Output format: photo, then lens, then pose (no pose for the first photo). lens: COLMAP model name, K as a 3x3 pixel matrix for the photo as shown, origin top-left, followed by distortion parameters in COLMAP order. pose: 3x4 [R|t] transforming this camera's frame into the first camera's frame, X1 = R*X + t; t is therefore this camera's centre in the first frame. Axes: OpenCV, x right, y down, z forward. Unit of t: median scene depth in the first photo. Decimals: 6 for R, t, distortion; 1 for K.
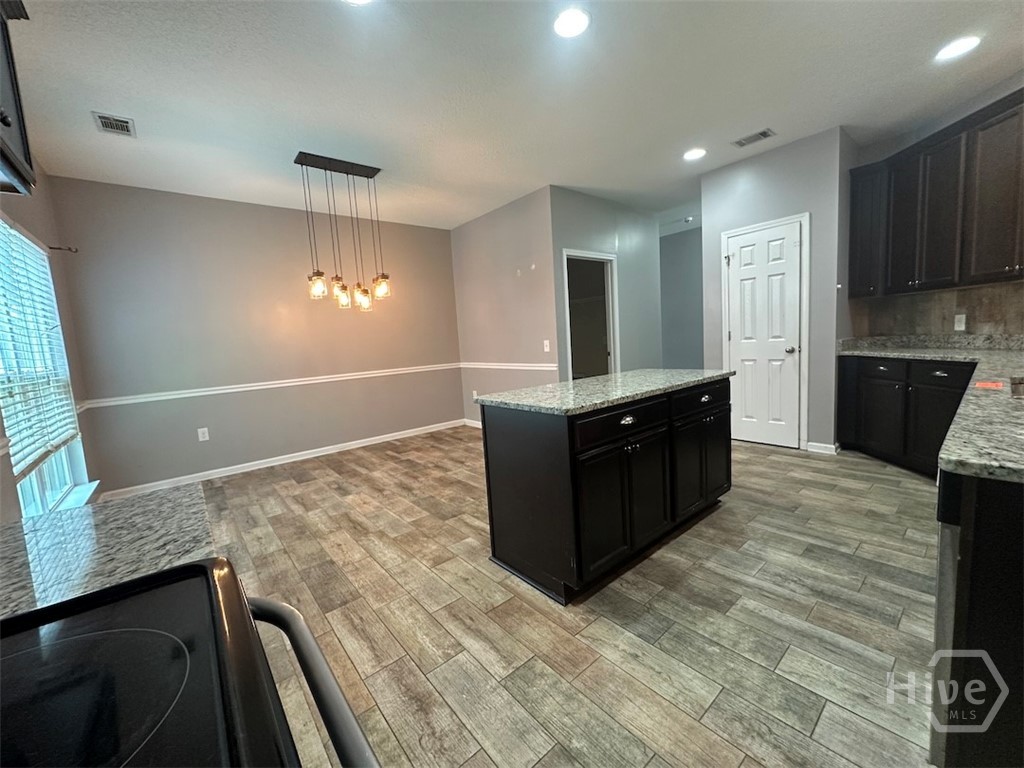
lens RADIAL K [[407.4, 0, 512.0], [0, 407.4, 384.0], [0, 0, 1]] dist [-0.001468, 0.000073]
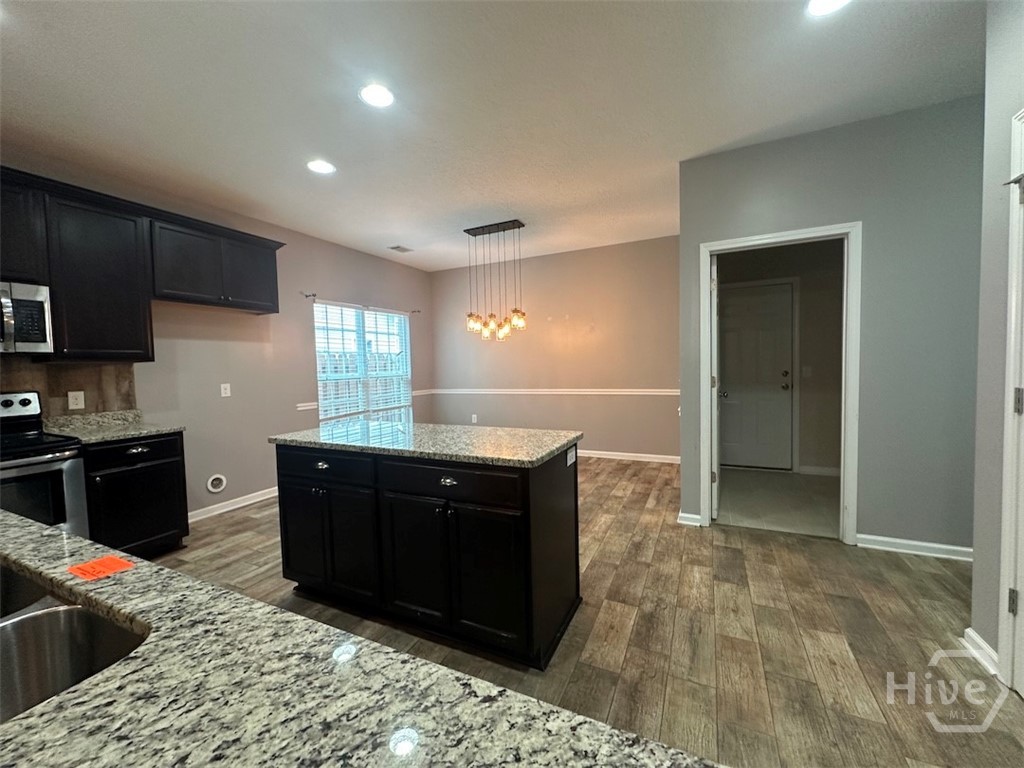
lens RADIAL K [[407.4, 0, 512.0], [0, 407.4, 384.0], [0, 0, 1]] dist [-0.001468, 0.000073]
pose [[0.416273, 0.096323, -0.904123, 0.946648], [-0.099042, 0.993259, 0.060219, -0.156509], [0.903830, 0.064478, 0.423007, 0.641996]]
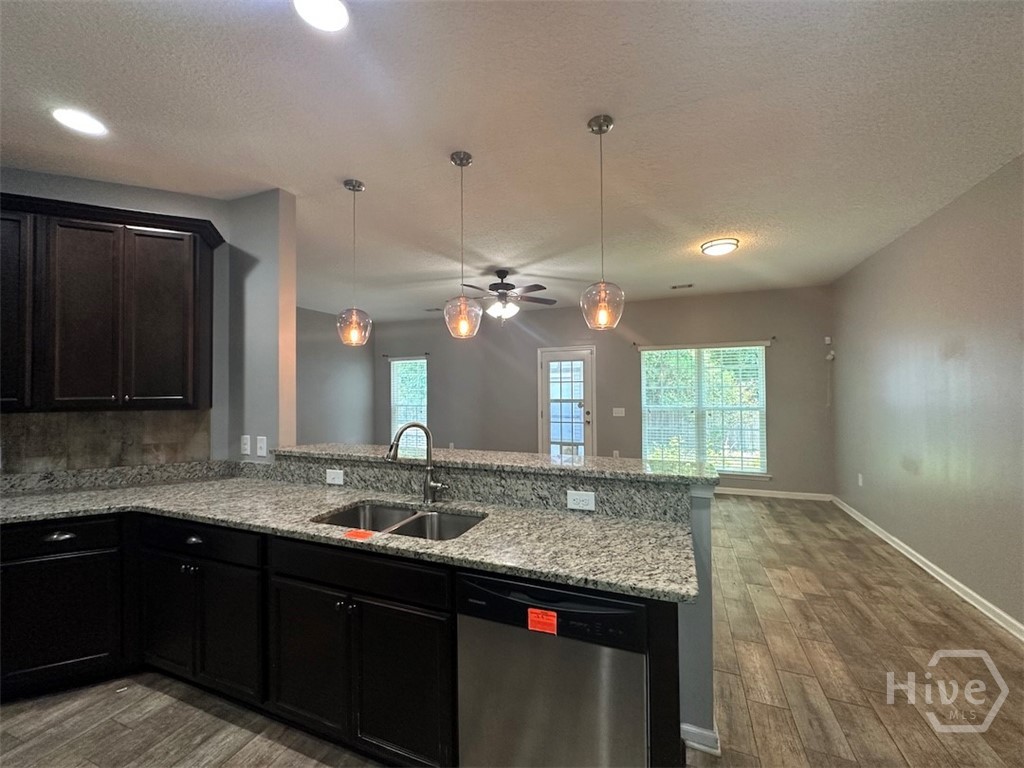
lens RADIAL K [[407.4, 0, 512.0], [0, 407.4, 384.0], [0, 0, 1]] dist [-0.001468, 0.000073]
pose [[-0.476758, 0.080284, 0.875361, 0.032383], [0.134241, 0.990790, -0.017758, -0.158320], [-0.868724, 0.109043, -0.483144, 0.584637]]
